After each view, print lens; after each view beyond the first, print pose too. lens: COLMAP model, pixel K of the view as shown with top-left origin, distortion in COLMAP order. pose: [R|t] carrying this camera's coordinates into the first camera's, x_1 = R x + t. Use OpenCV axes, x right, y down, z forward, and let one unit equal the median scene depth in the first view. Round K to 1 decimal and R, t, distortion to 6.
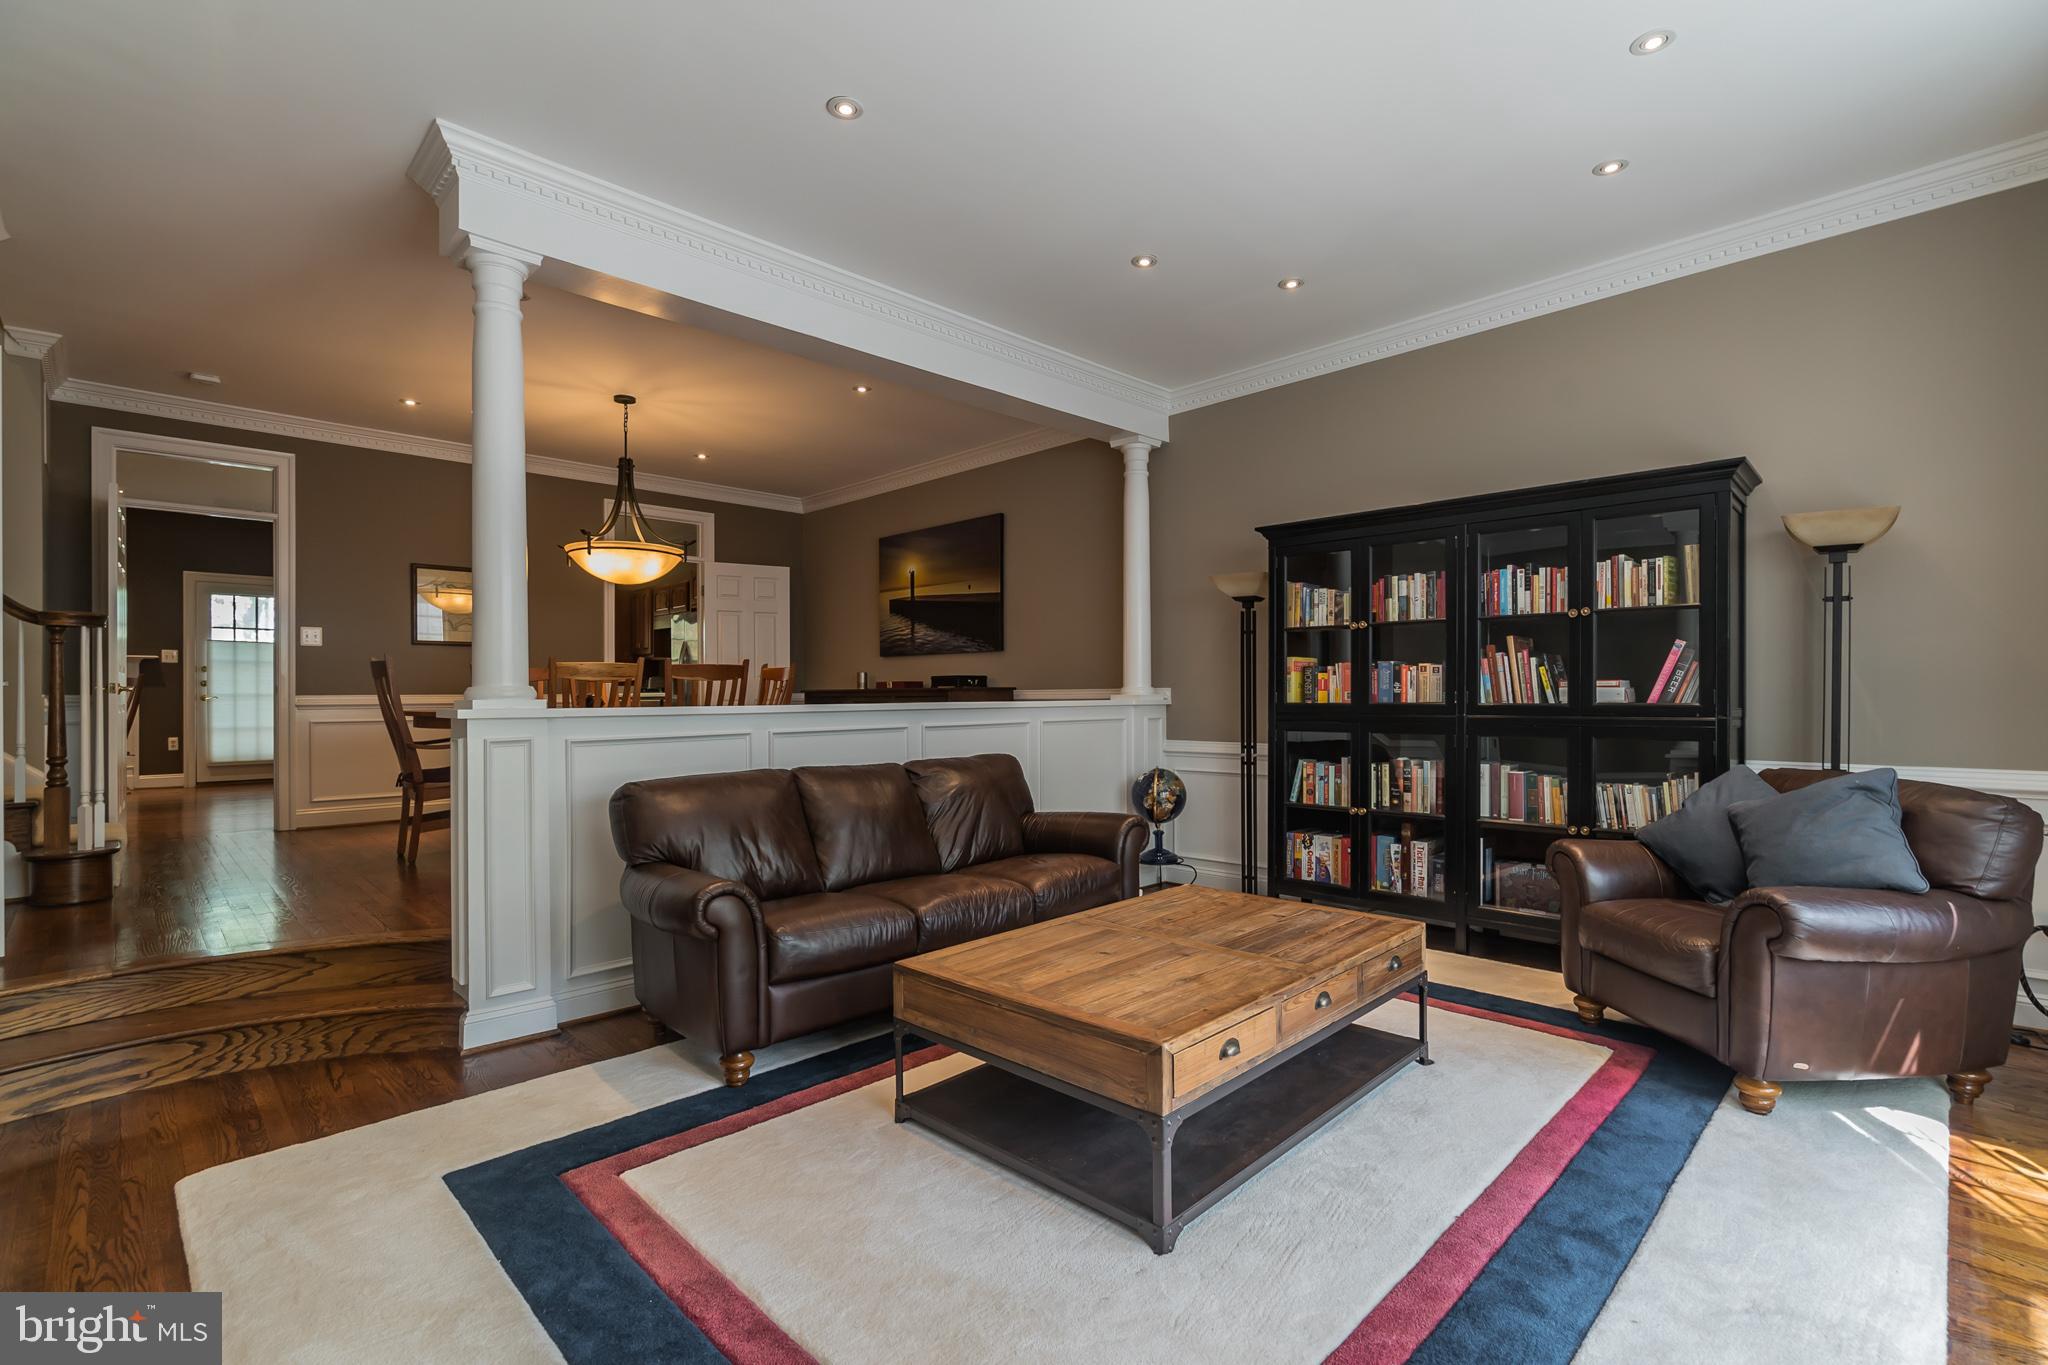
lens RADIAL K [[932.5, 0, 1029.6], [0, 932.5, 696.8], [0, 0, 1]] dist [-0.004729, -0.000089]
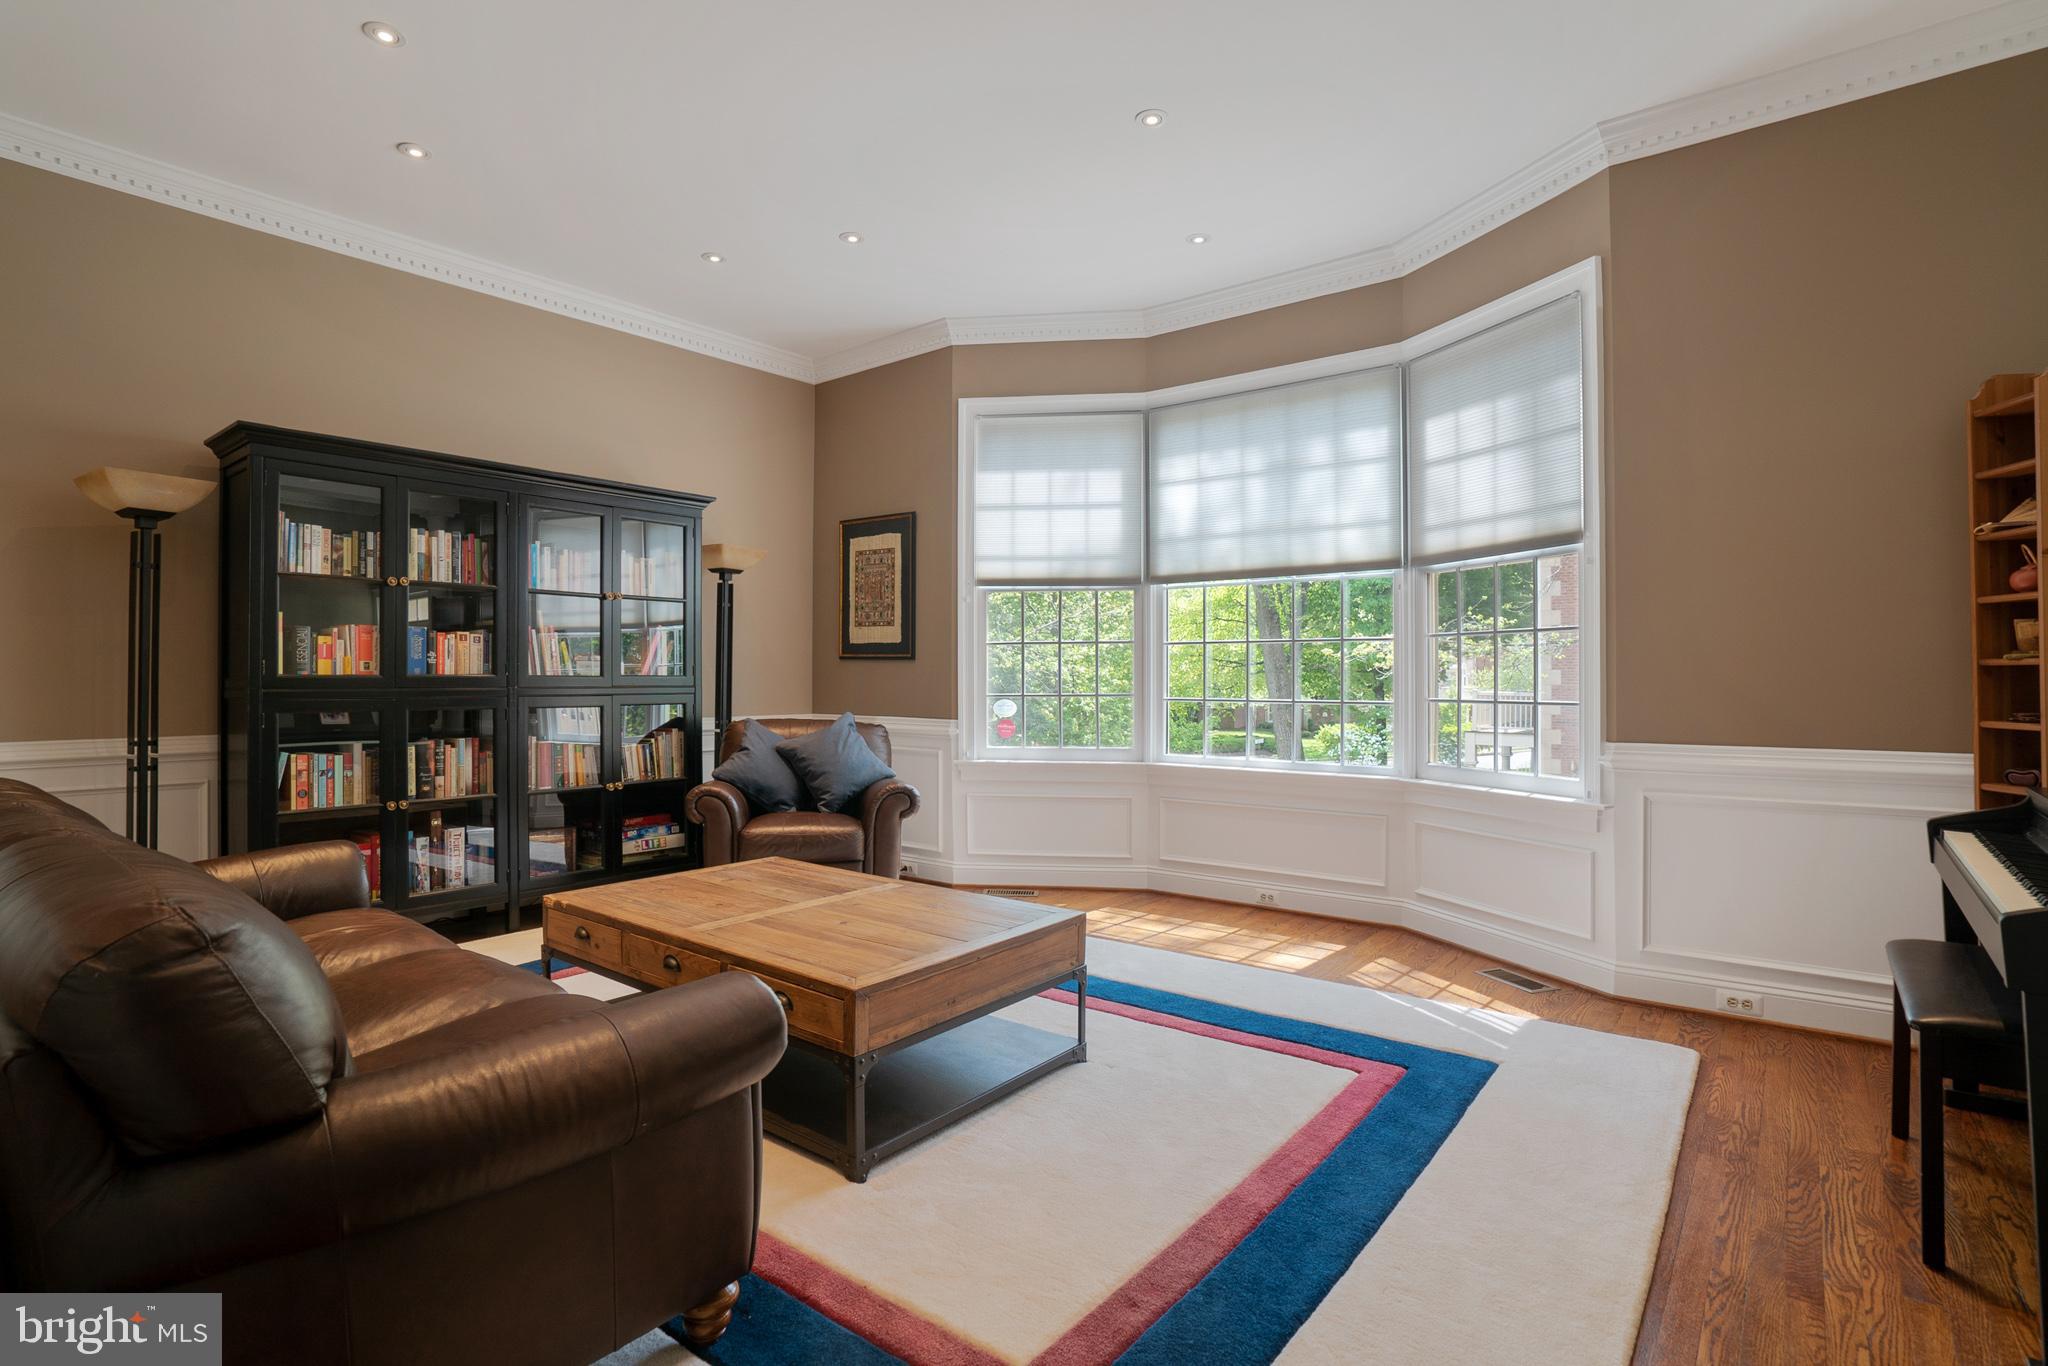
lens RADIAL K [[1006.7, 0, 1029.0], [0, 1006.7, 675.1], [0, 0, 1]] dist [-0.019150, -0.000088]
pose [[-0.104603, 0.000144, 0.994514, -0.573694], [-0.006280, 0.999980, -0.000806, 0.003610], [-0.994494, -0.006330, -0.104600, 0.517774]]
